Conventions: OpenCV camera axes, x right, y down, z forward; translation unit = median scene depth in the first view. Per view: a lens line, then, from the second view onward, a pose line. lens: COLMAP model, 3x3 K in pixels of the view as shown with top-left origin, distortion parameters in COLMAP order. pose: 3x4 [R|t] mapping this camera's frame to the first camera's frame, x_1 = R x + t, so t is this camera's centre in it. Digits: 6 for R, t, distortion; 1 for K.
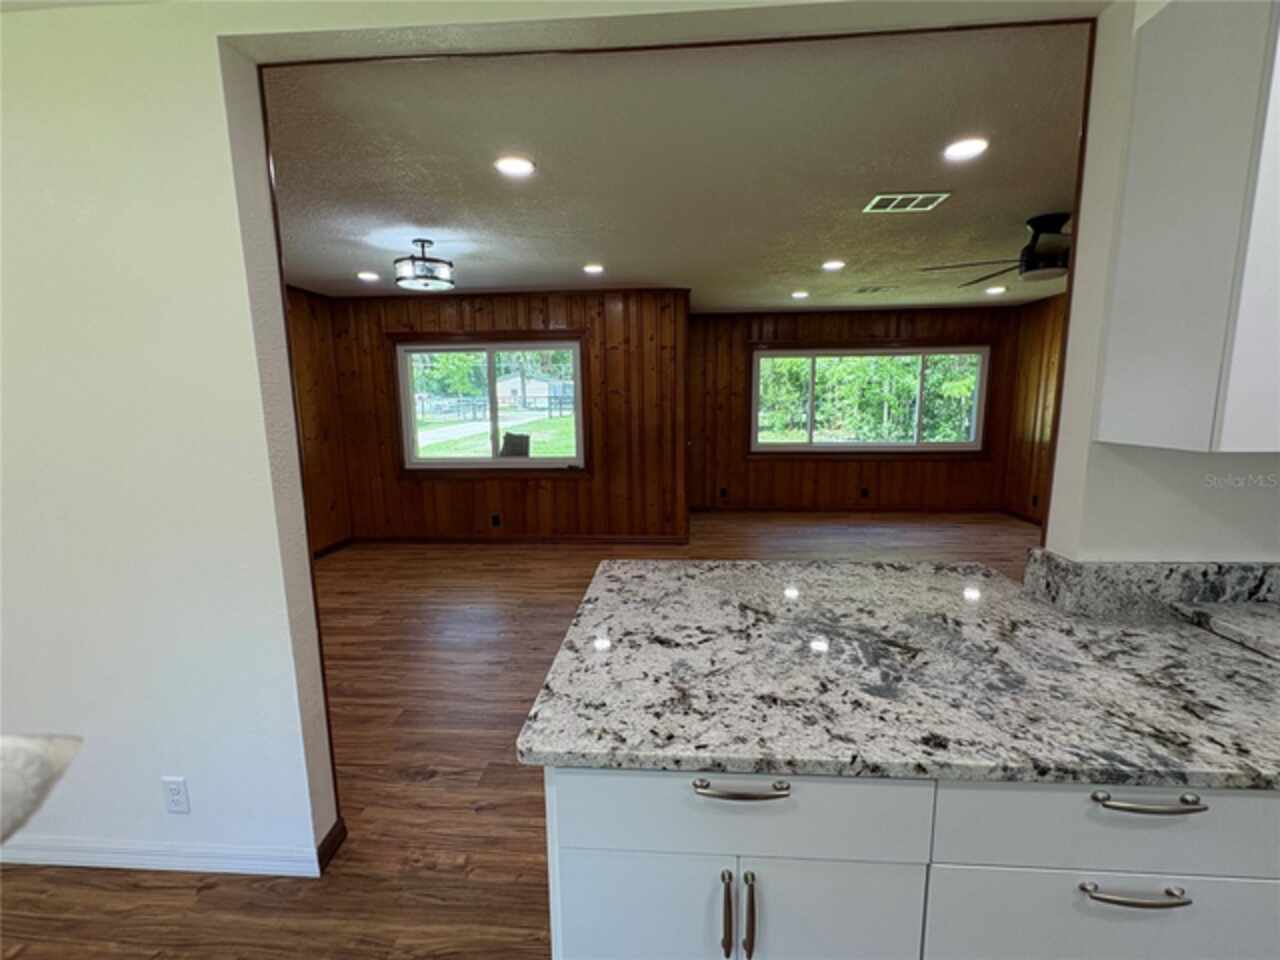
lens RADIAL K [[559.7, 0, 640.9], [0, 559.7, 484.4], [0, 0, 1]] dist [0.001473, 0.000505]
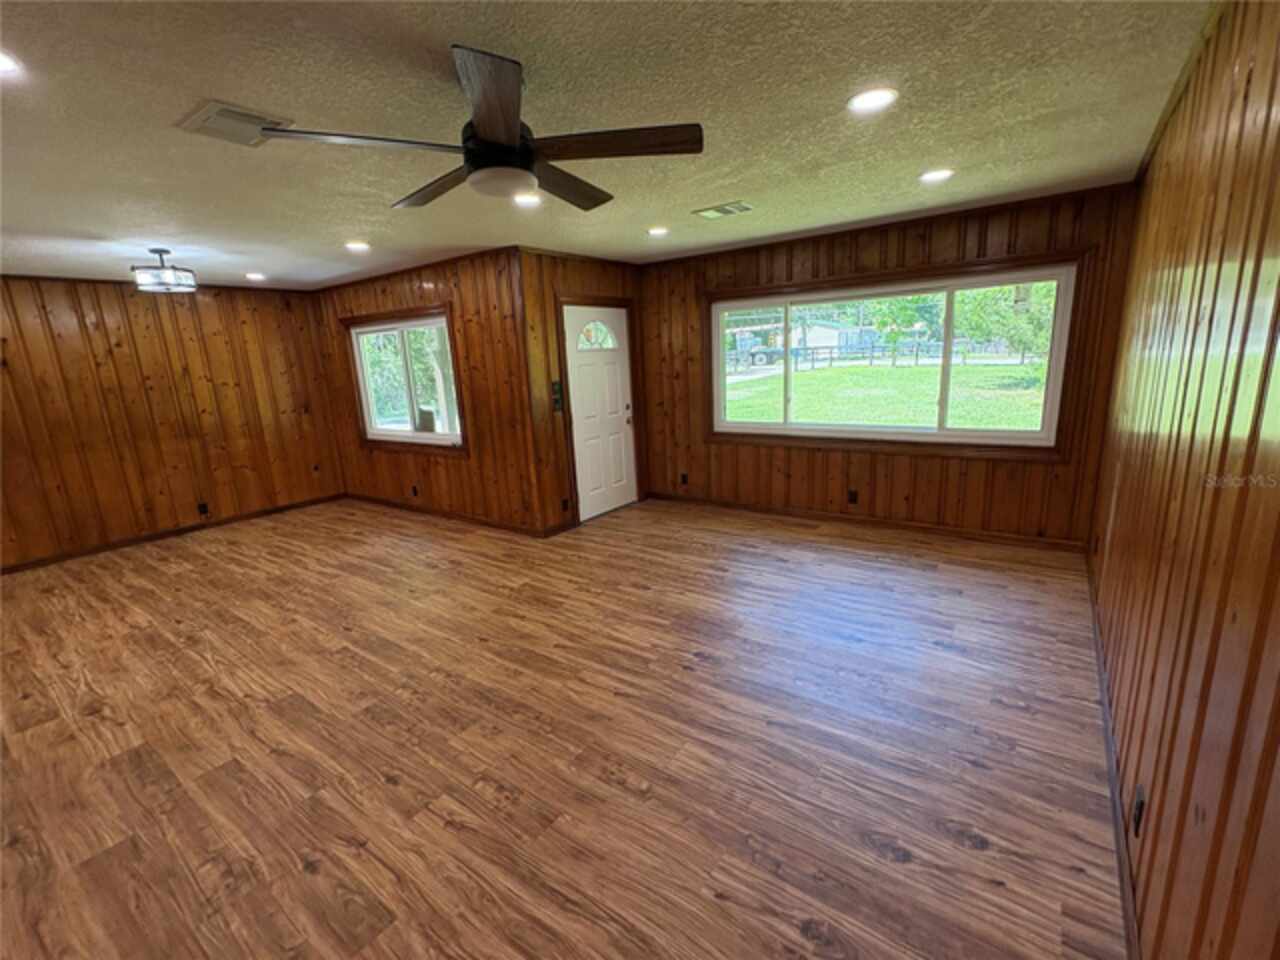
lens RADIAL K [[559.7, 0, 637.5], [0, 559.7, 477.9], [0, 0, 1]] dist [0.001473, 0.000505]
pose [[0.849922, 0.083242, -0.520292, 2.576519], [-0.043267, 0.995133, 0.088534, -0.287113], [0.525129, -0.052735, 0.849387, 1.255537]]
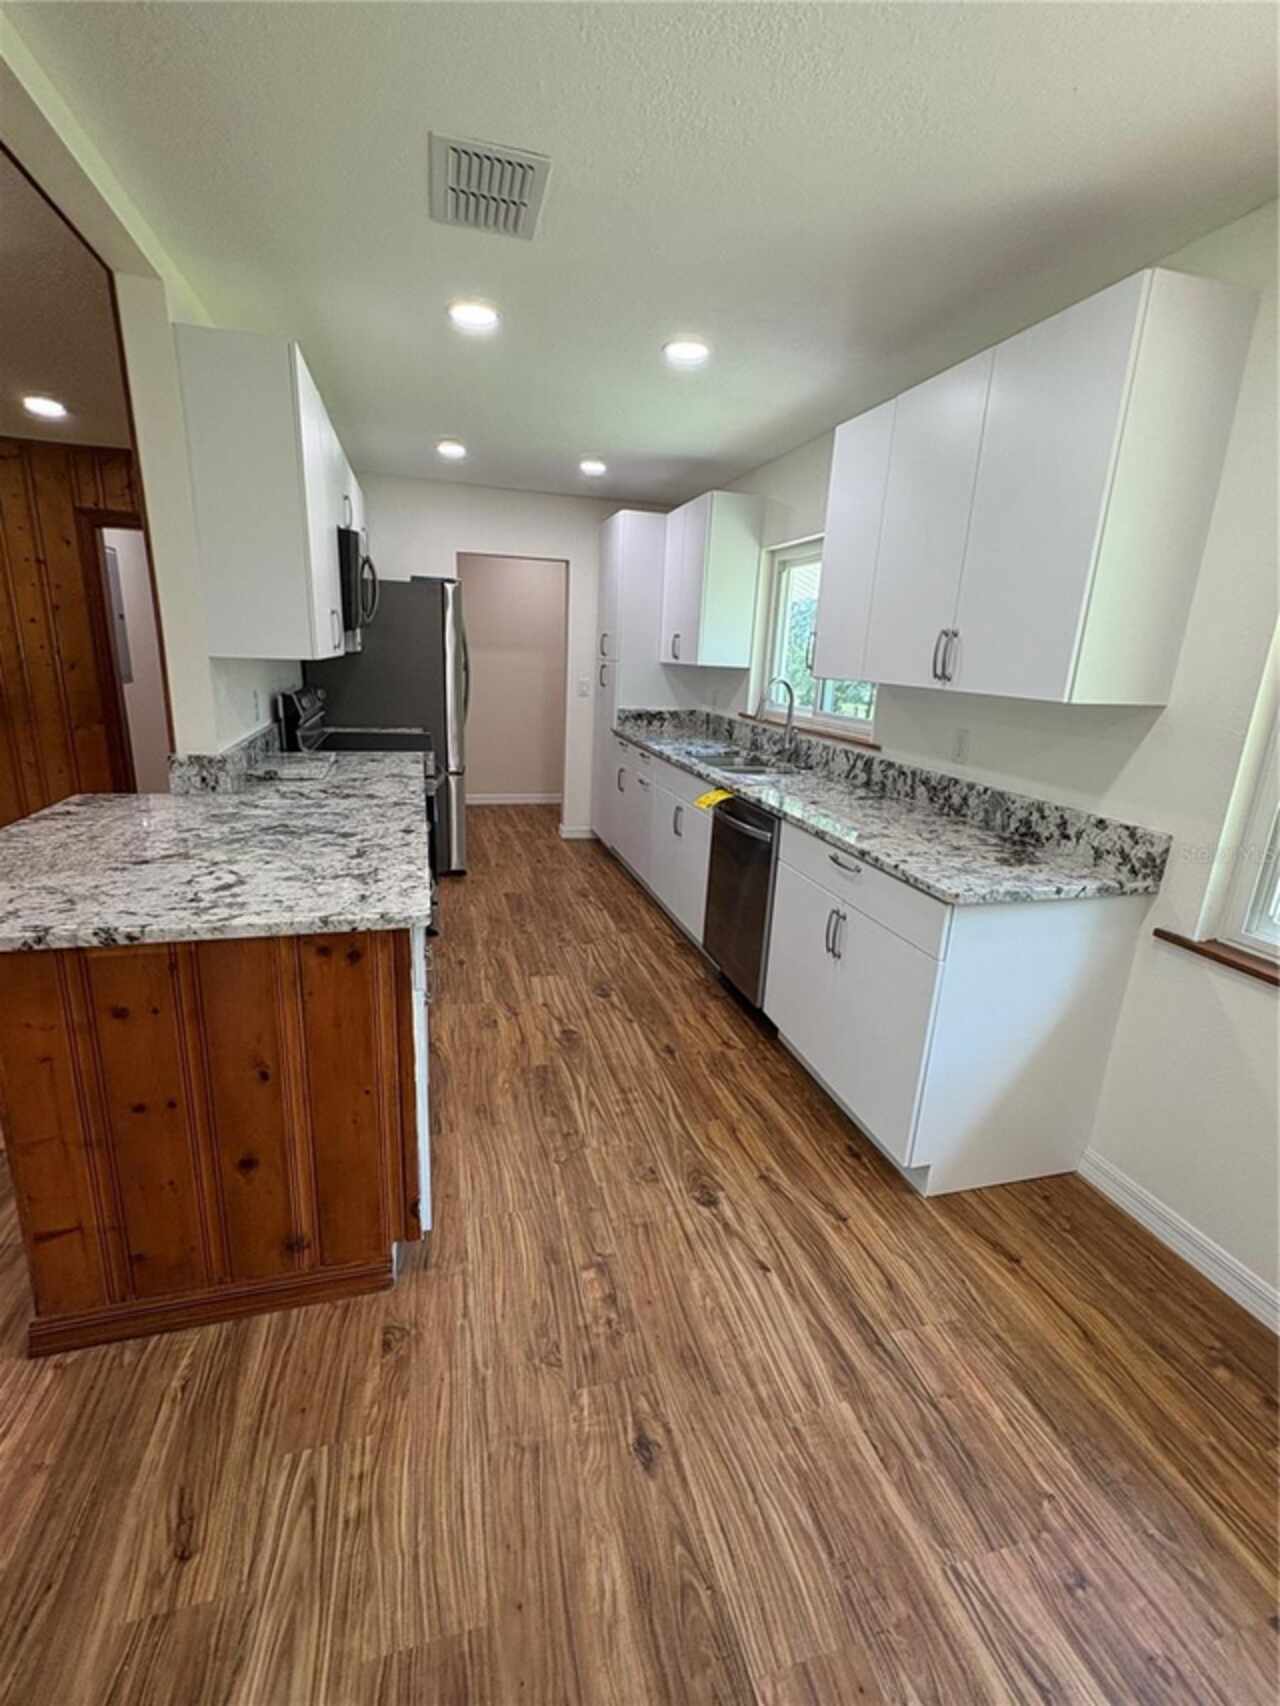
lens RADIAL K [[745.9, 0, 635.1], [0, 745.9, 856.3], [0, 0, 1]] dist [0.001473, 0.000505]
pose [[-0.336291, -0.253000, 0.907138, -1.146062], [0.108473, 0.946422, 0.304169, -0.057049], [-0.935490, 0.200689, -0.290829, 0.649124]]
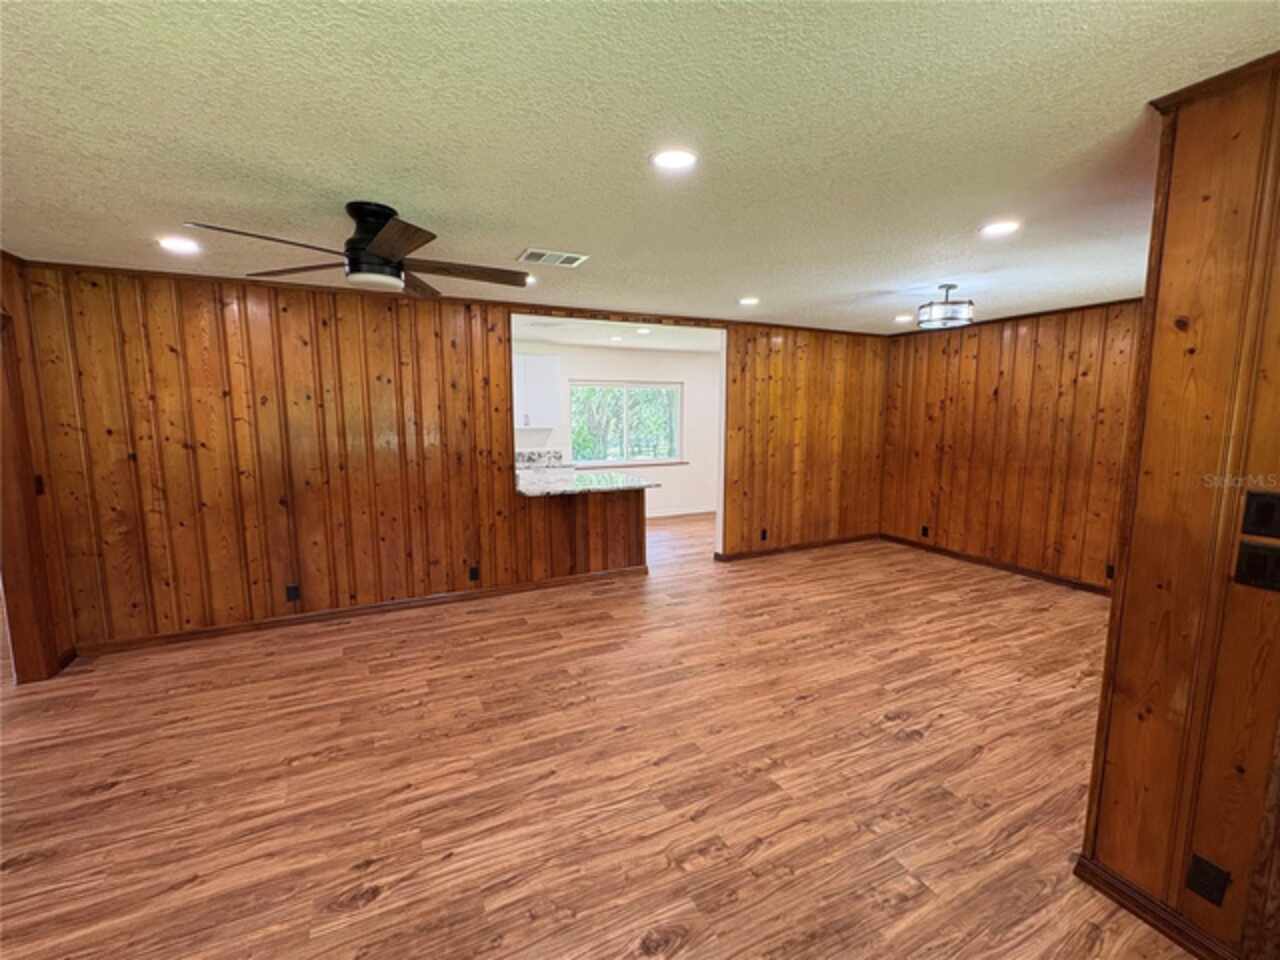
lens RADIAL K [[559.7, 0, 643.1], [0, 559.7, 485.4], [0, 0, 1]] dist [0.001473, 0.000505]
pose [[-0.857225, 0.080742, -0.508573, 1.805188], [-0.069984, 0.960200, 0.270403, -0.753228], [0.510165, 0.267388, -0.817457, 4.171868]]
